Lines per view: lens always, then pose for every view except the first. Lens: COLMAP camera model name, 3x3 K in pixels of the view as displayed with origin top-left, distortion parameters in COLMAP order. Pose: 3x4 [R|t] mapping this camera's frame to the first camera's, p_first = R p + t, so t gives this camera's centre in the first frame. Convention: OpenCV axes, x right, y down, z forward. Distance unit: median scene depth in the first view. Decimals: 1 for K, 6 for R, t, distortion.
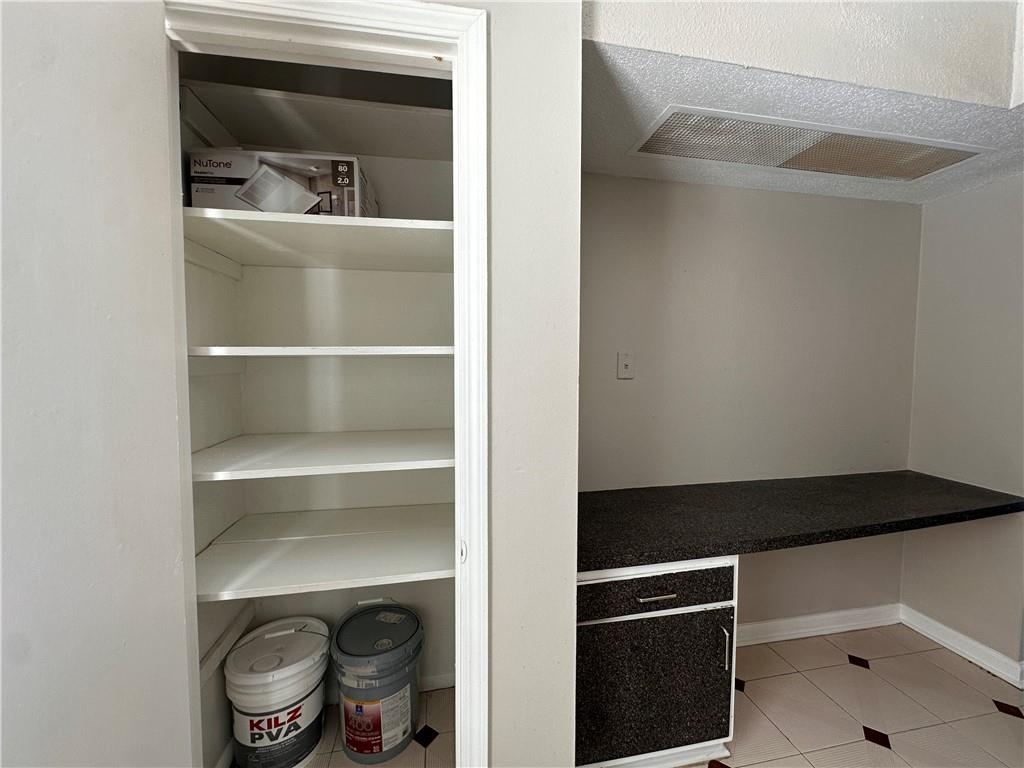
lens RADIAL K [[408.3, 0, 512.1], [0, 408.3, 383.3], [0, 0, 1]] dist [-0.002823, 0.000524]
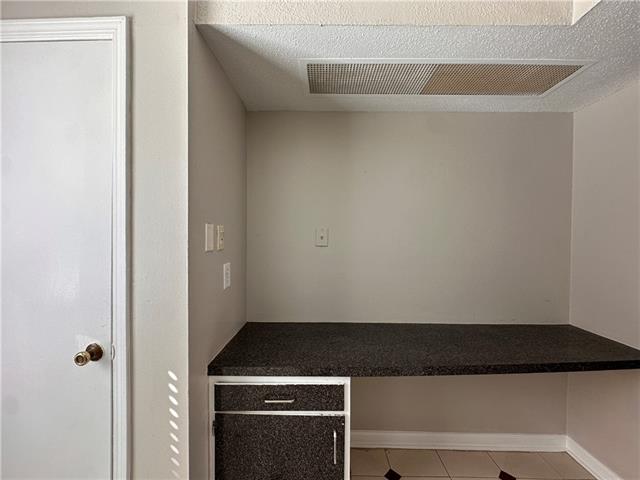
lens RADIAL K [[255.2, 0, 320.0], [0, 255.2, 239.3], [0, 0, 1]] dist [-0.002823, 0.000524]
pose [[0.979317, 0.008897, -0.202135, 0.574503], [-0.018011, 0.998900, -0.043290, 0.004447], [0.201527, 0.046035, 0.978401, 0.125281]]
